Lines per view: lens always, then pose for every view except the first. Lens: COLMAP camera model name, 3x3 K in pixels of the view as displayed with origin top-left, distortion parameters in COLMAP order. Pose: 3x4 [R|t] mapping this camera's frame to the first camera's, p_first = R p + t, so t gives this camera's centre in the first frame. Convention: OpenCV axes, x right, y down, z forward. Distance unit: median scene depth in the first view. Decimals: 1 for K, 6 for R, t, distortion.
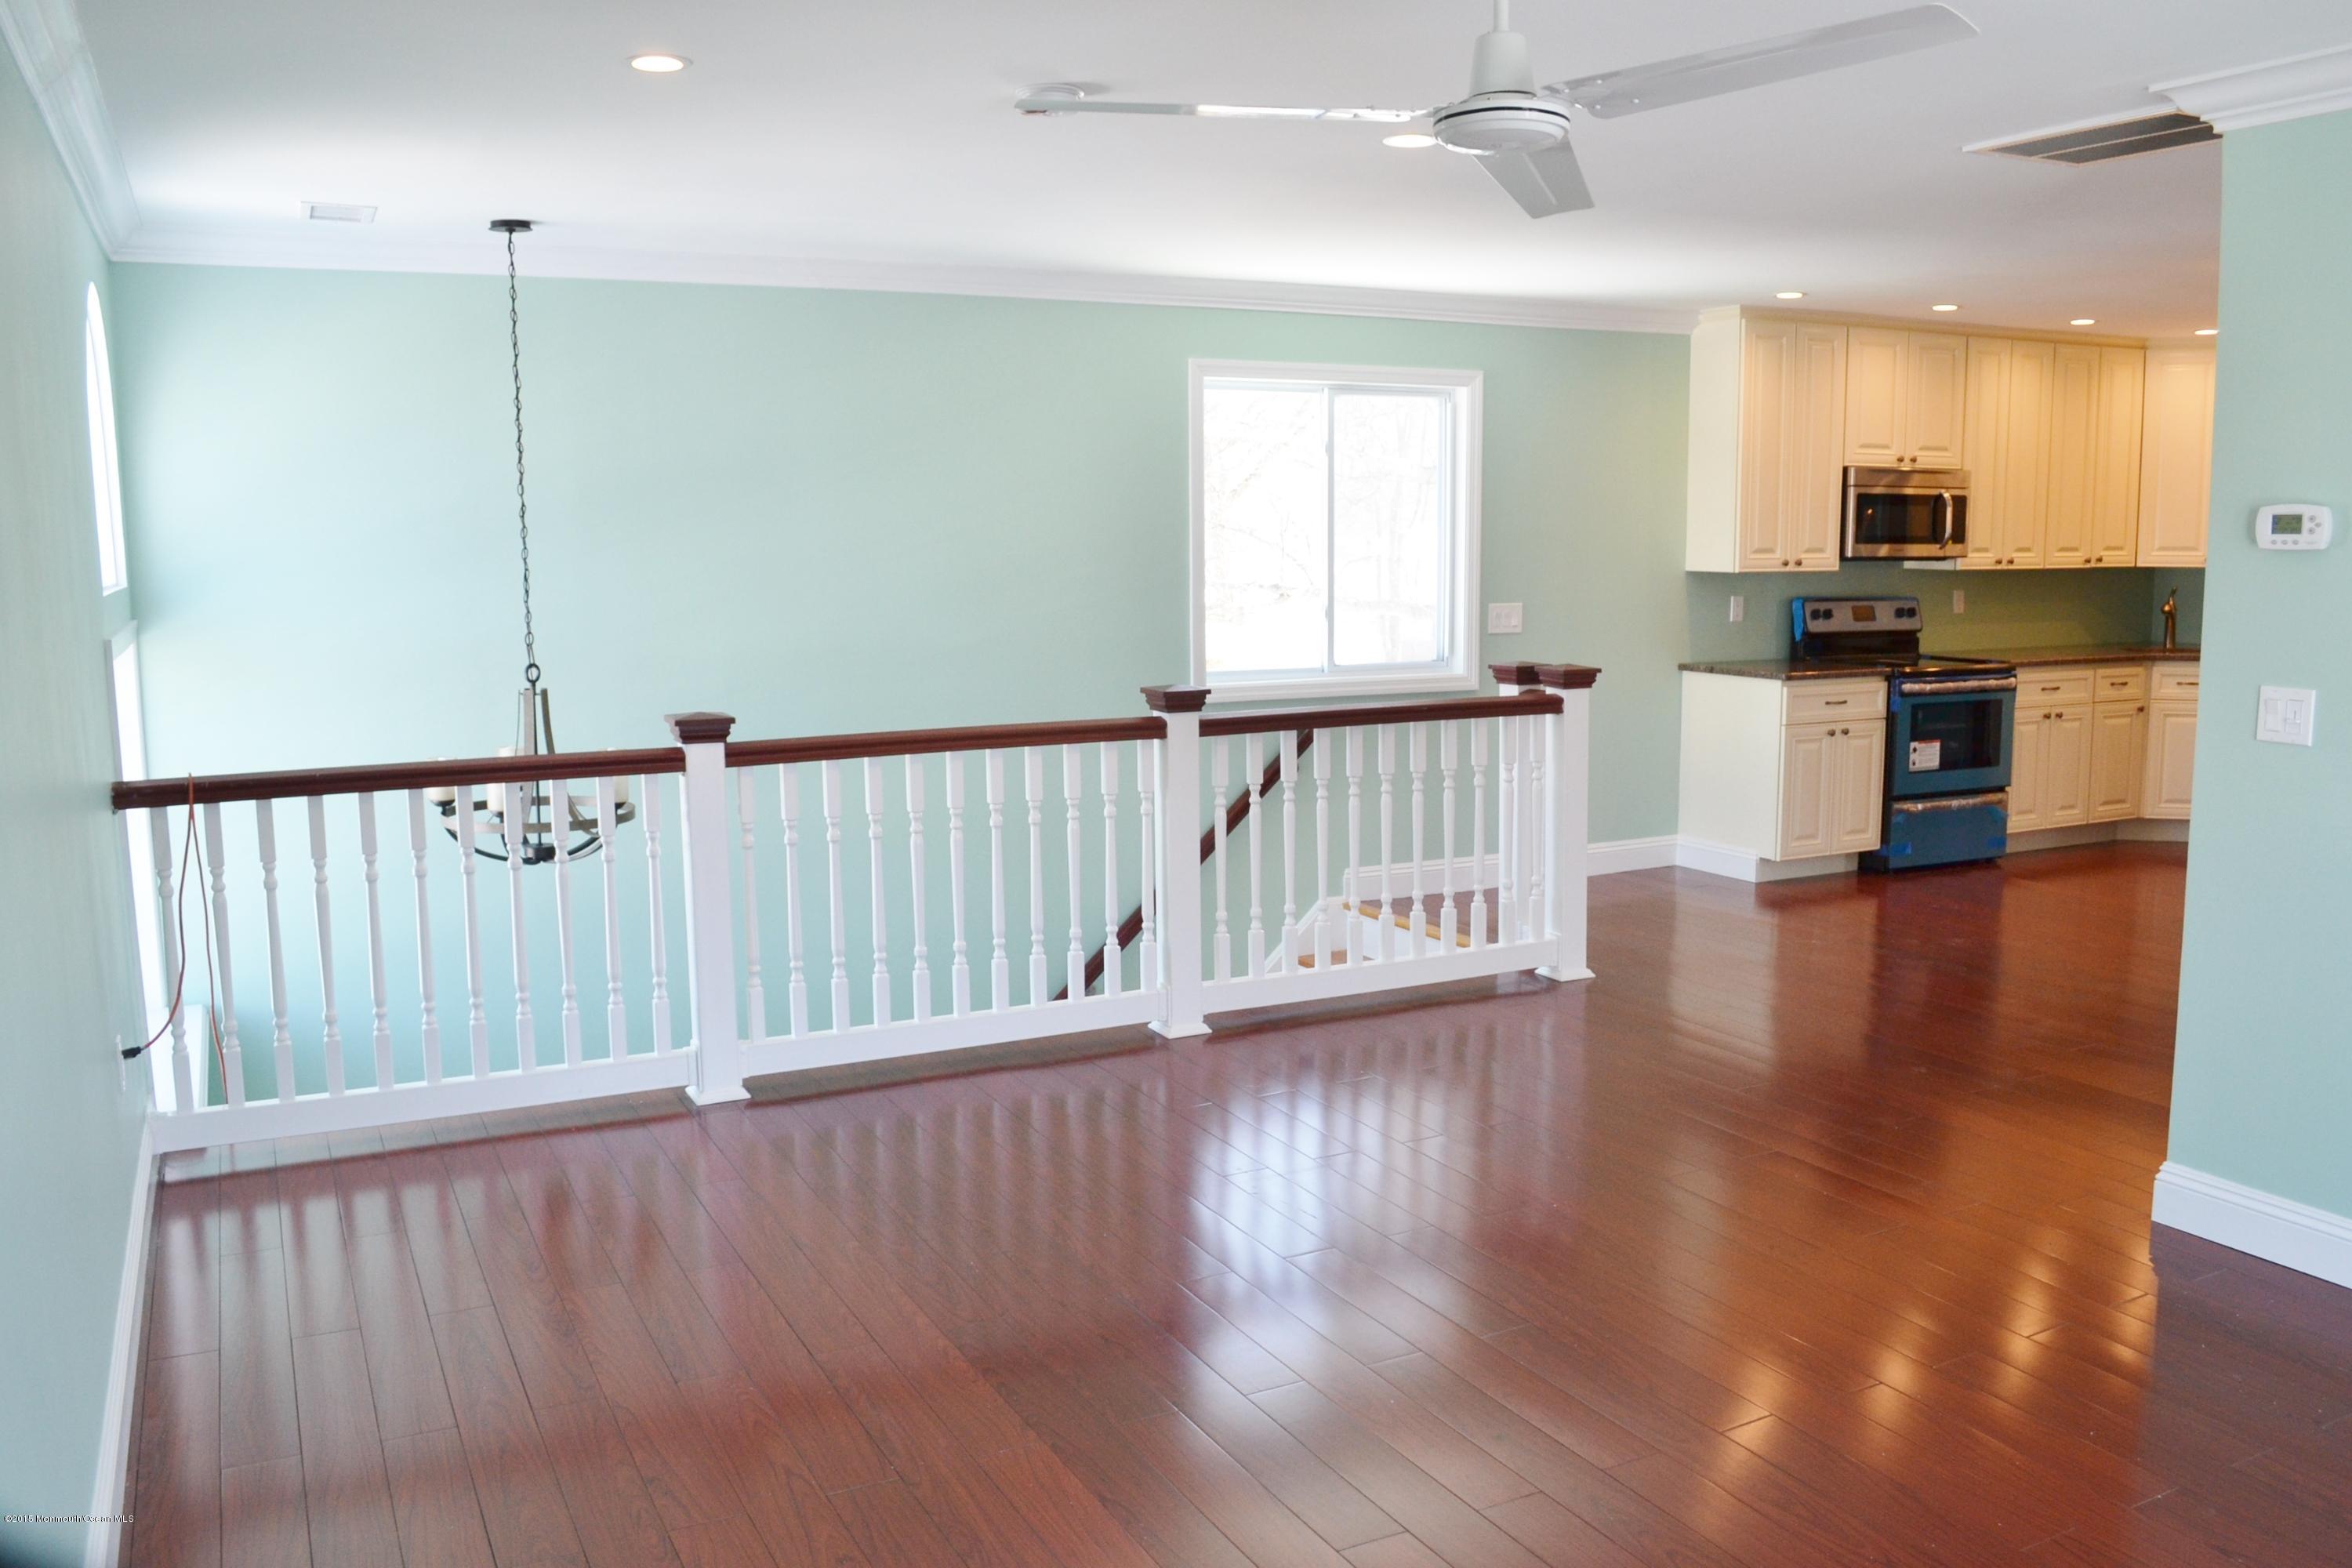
lens RADIAL K [[1870.7, 0, 1176.0], [0, 1870.7, 784.0], [0, 0, 1]] dist [-0.084815, 0.009425]
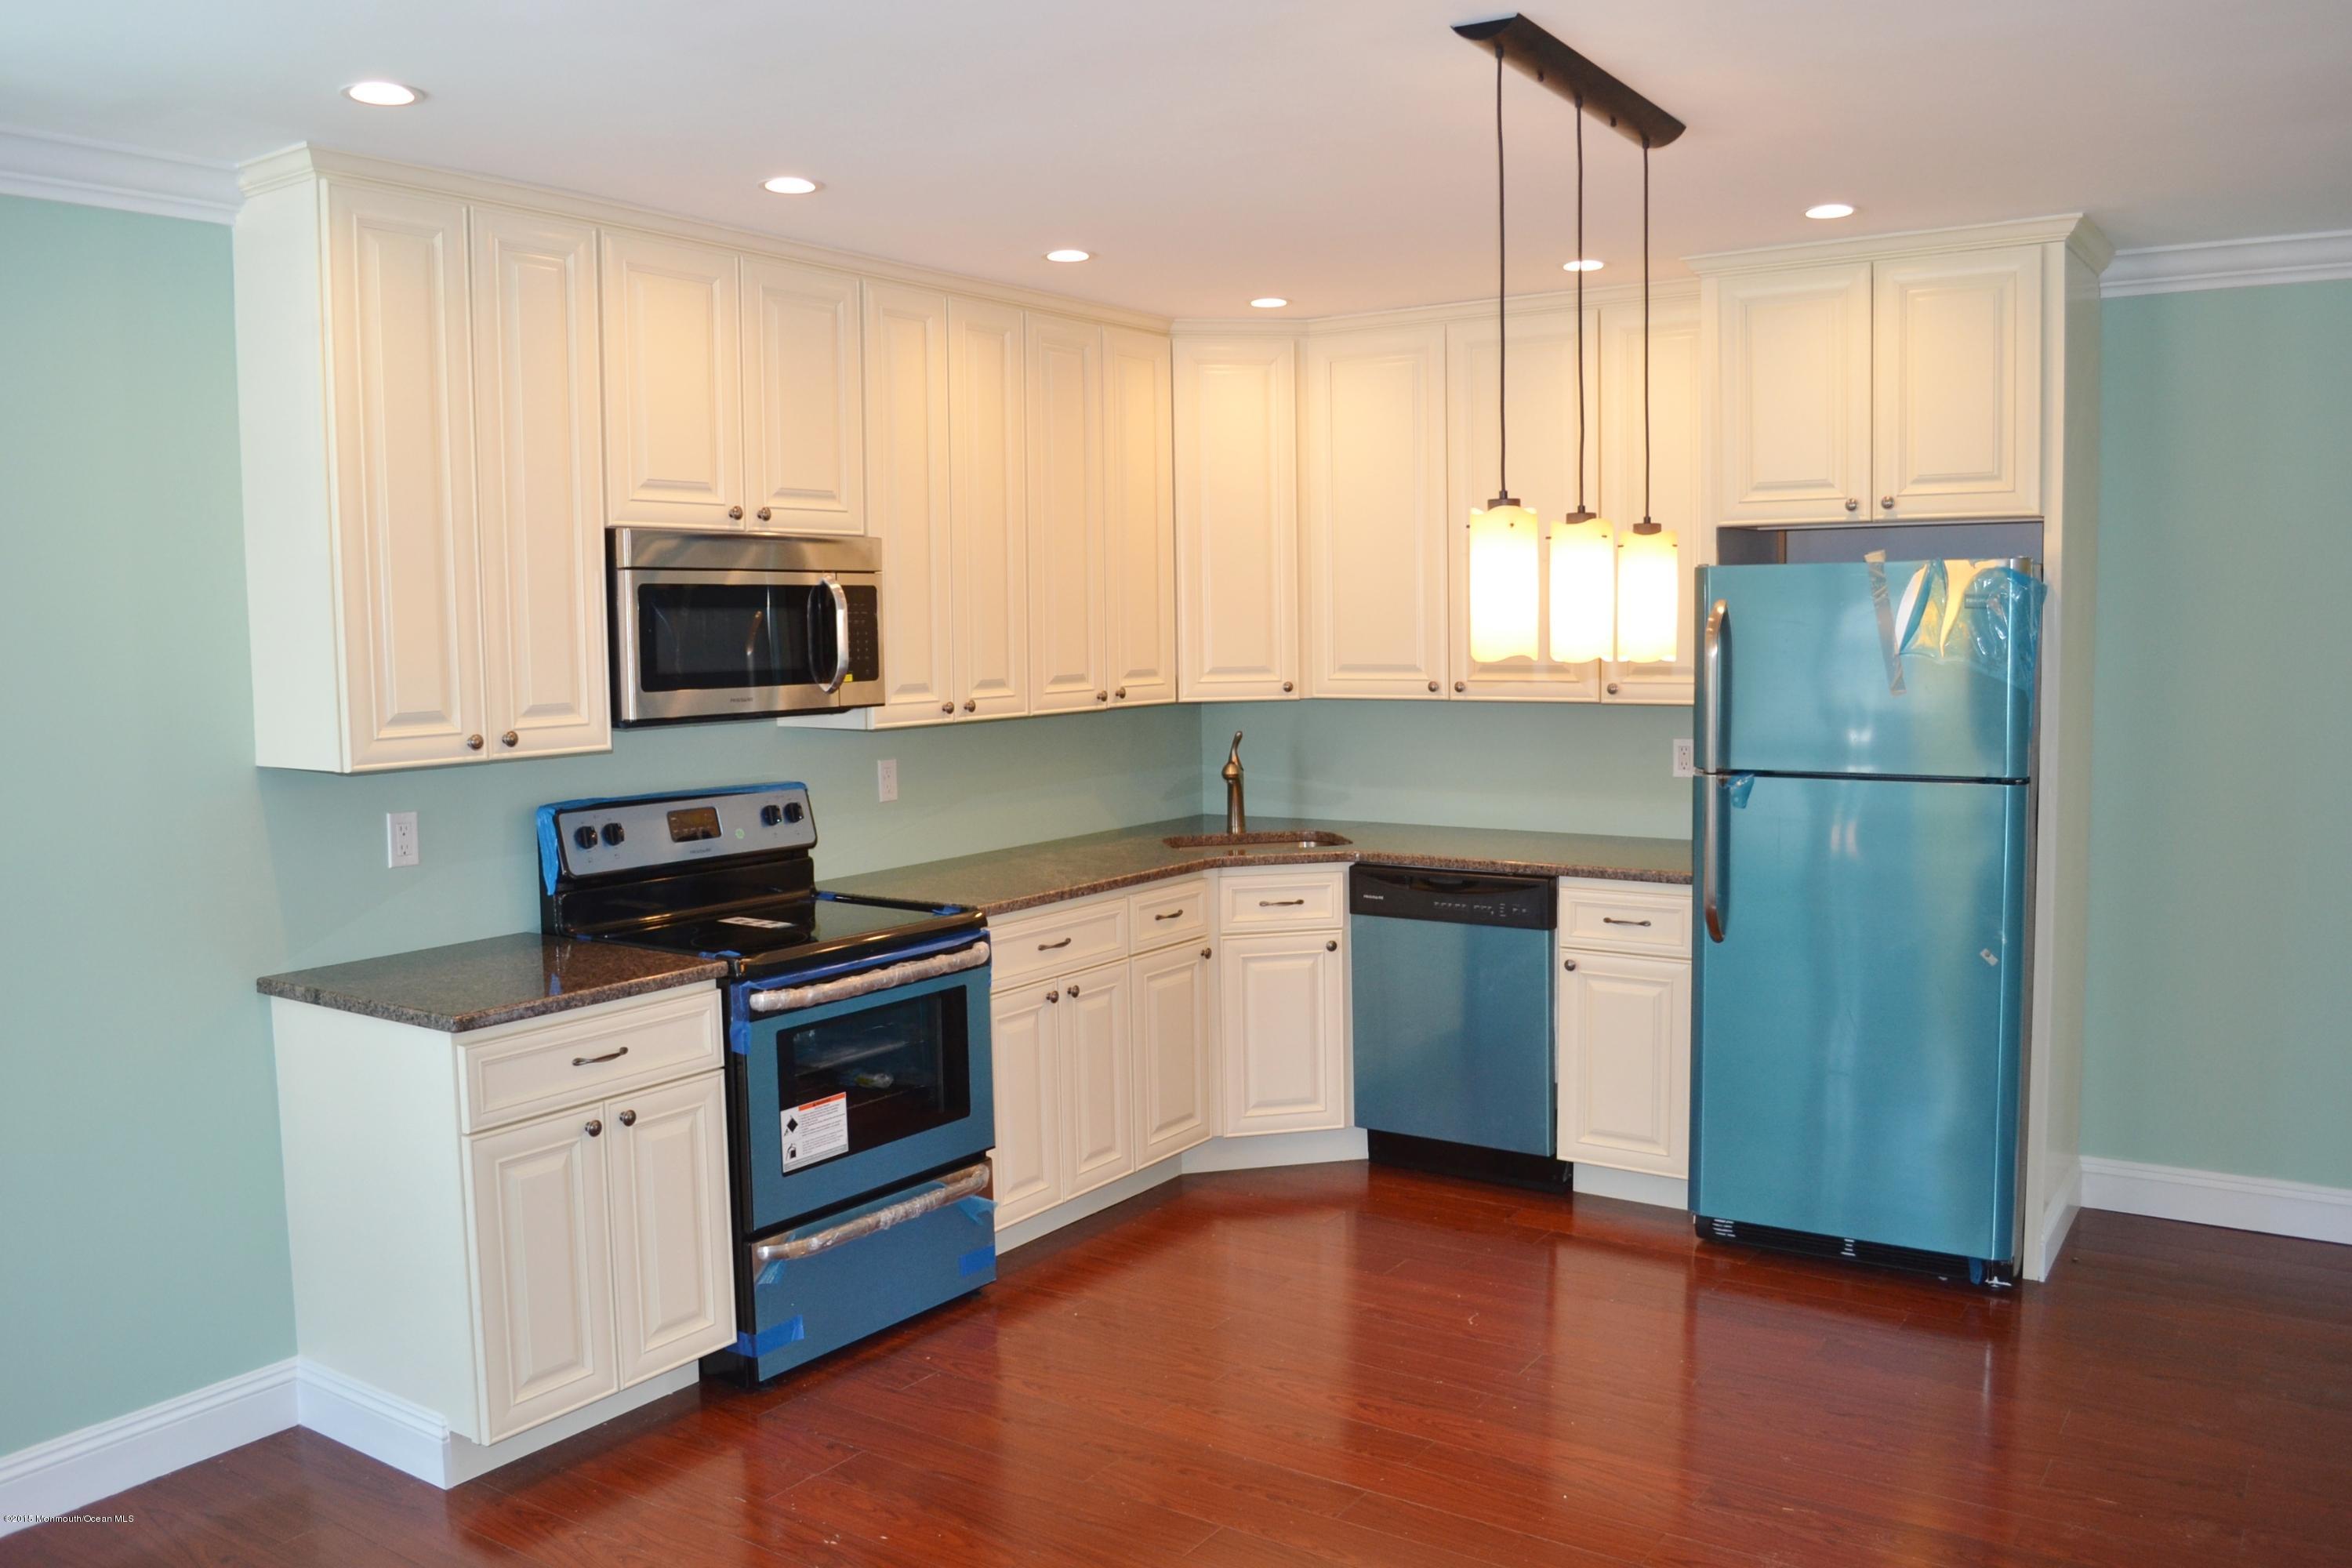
lens RADIAL K [[1870.7, 0, 1176.0], [0, 1870.7, 784.0], [0, 0, 1]] dist [-0.084815, 0.009425]
pose [[0.875291, -0.050551, 0.480946, 0.253846], [0.076014, 0.996541, -0.033596, -0.079111], [-0.477584, 0.065965, 0.876106, 0.514844]]
